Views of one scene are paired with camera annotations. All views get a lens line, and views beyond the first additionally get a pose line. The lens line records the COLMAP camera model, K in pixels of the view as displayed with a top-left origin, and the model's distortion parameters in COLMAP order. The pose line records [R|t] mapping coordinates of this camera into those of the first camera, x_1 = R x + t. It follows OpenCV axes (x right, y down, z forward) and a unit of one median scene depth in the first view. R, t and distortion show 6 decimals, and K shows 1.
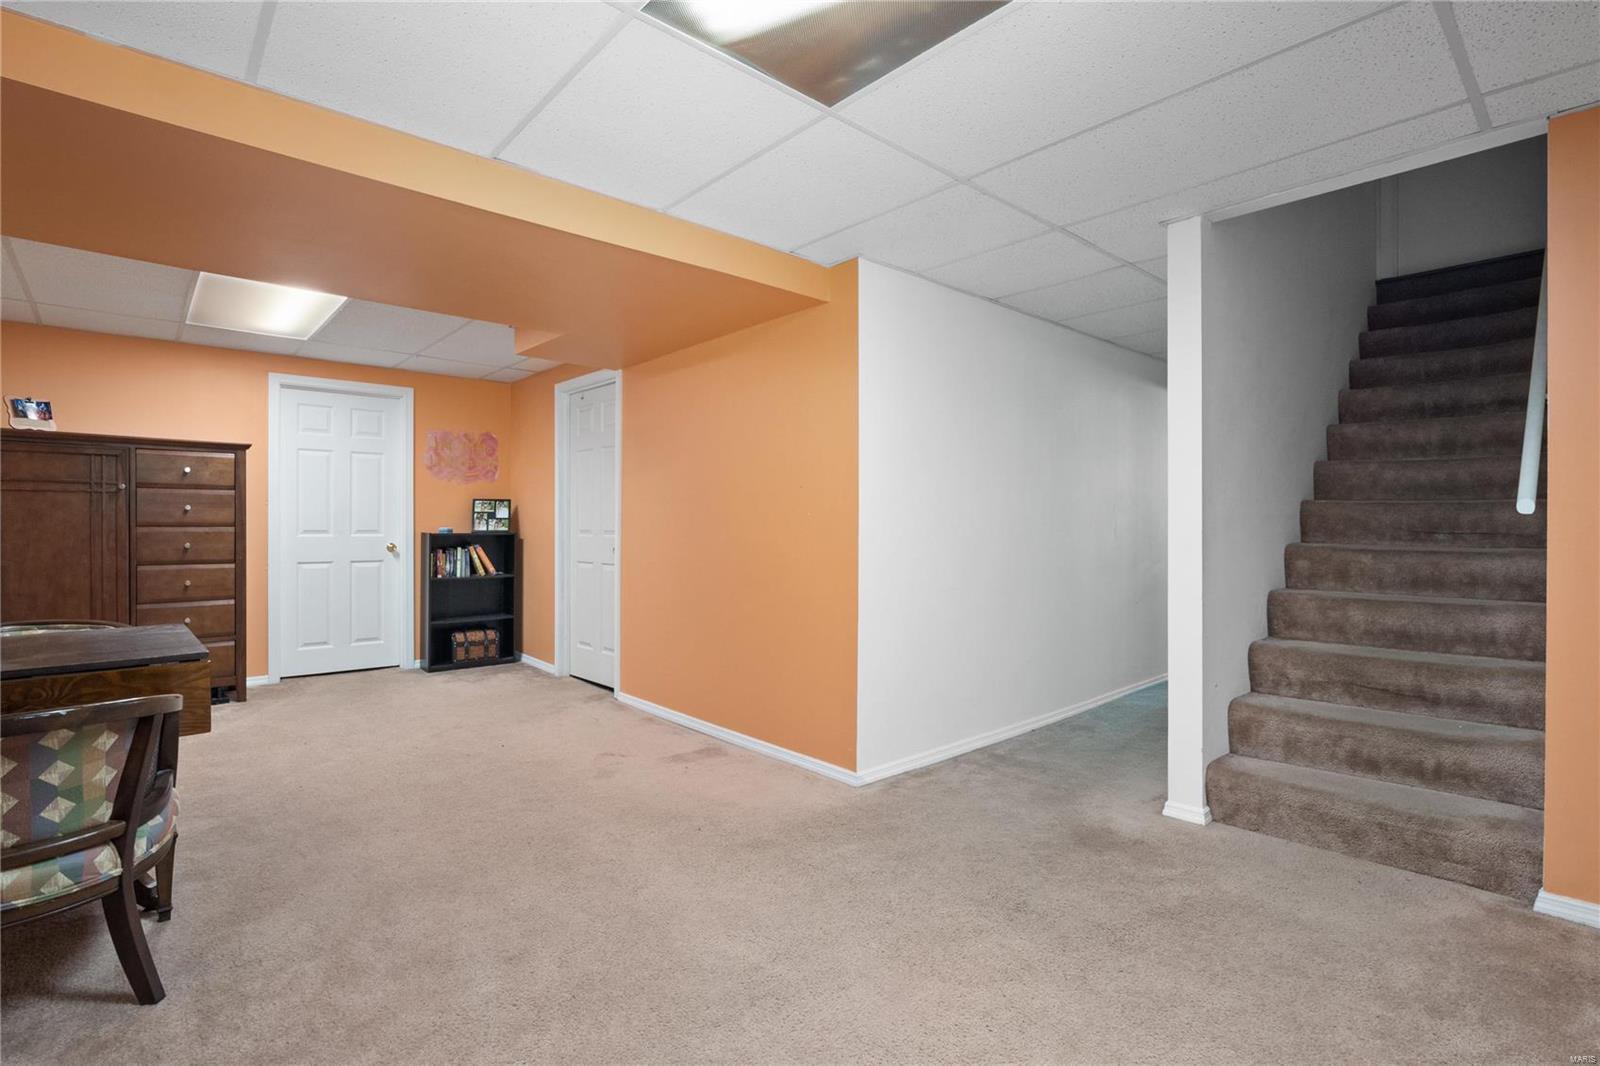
lens RADIAL K [[756.3, 0, 806.9], [0, 756.3, 524.1], [0, 0, 1]] dist [-0.002034, -0.004496]
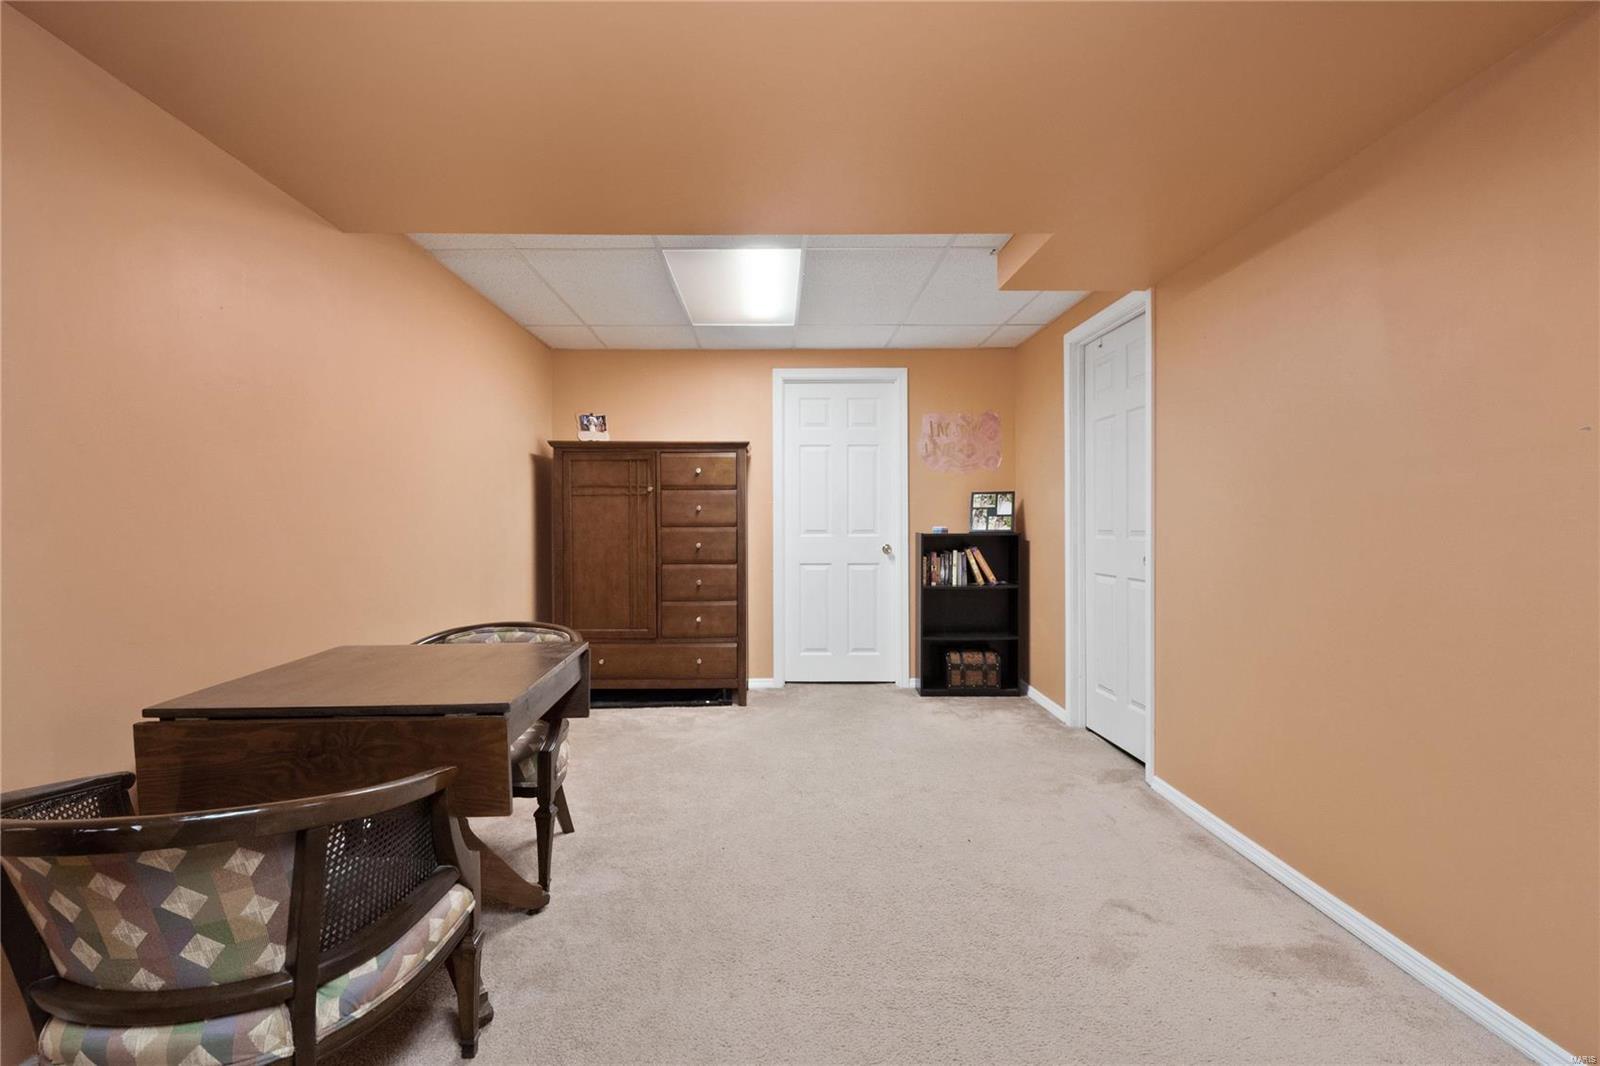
lens RADIAL K [[756.3, 0, 806.9], [0, 756.3, 524.1], [0, 0, 1]] dist [-0.002034, -0.004496]
pose [[0.763536, -0.004659, -0.645749, -0.052672], [0.006893, 0.999976, 0.000936, -0.000257], [0.645729, -0.005166, 0.763549, 0.307638]]
